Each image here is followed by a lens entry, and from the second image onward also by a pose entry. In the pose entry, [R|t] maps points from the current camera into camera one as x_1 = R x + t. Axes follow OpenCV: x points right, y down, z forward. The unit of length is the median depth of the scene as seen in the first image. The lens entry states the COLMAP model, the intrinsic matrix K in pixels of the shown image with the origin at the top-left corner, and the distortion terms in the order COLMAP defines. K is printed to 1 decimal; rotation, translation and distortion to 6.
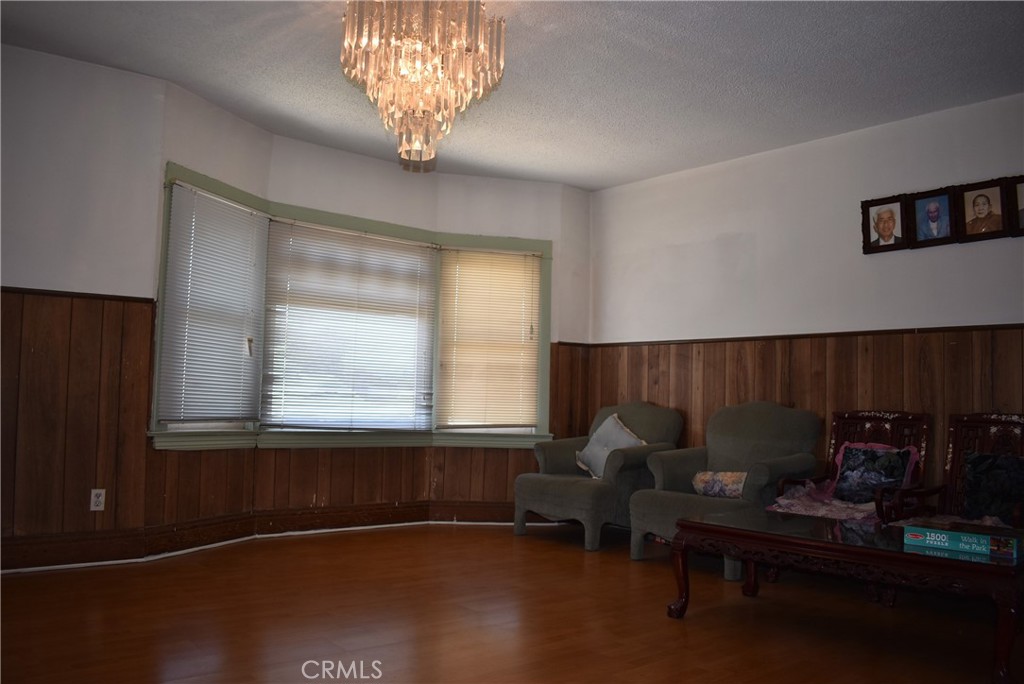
lens RADIAL K [[803.4, 0, 518.6], [0, 803.4, 343.1], [0, 0, 1]] dist [-0.085740, 0.004047]
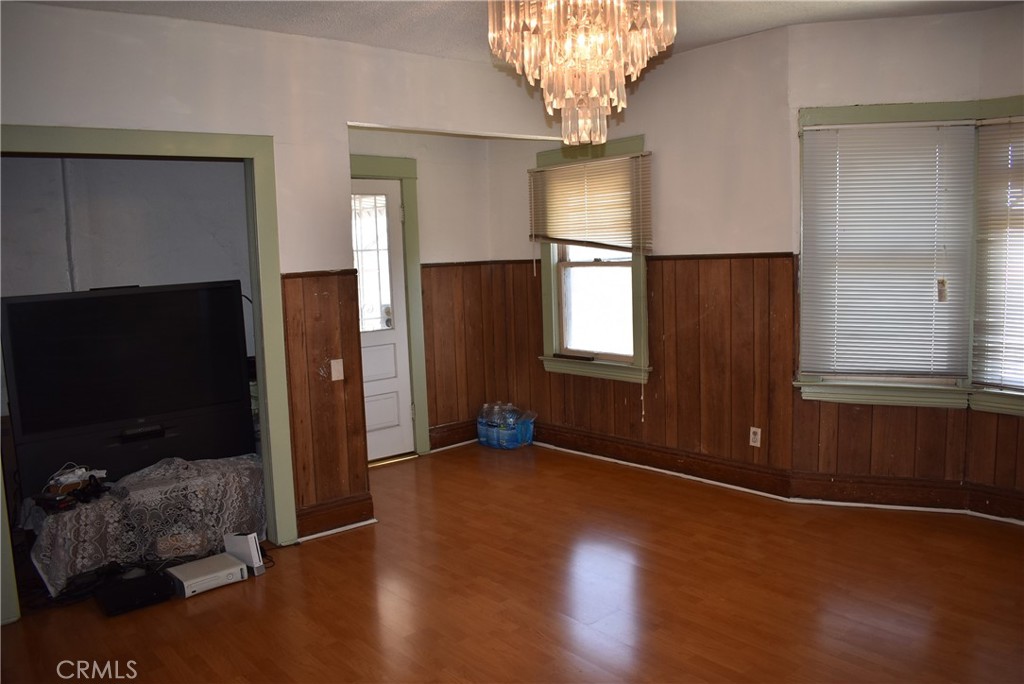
lens RADIAL K [[803.4, 0, 518.6], [0, 803.4, 343.1], [0, 0, 1]] dist [-0.085740, 0.004047]
pose [[0.012242, 0.096583, -0.995250, 0.544801], [0.102640, 0.989945, 0.097330, -0.074635], [0.994643, -0.103344, 0.002206, 0.620880]]
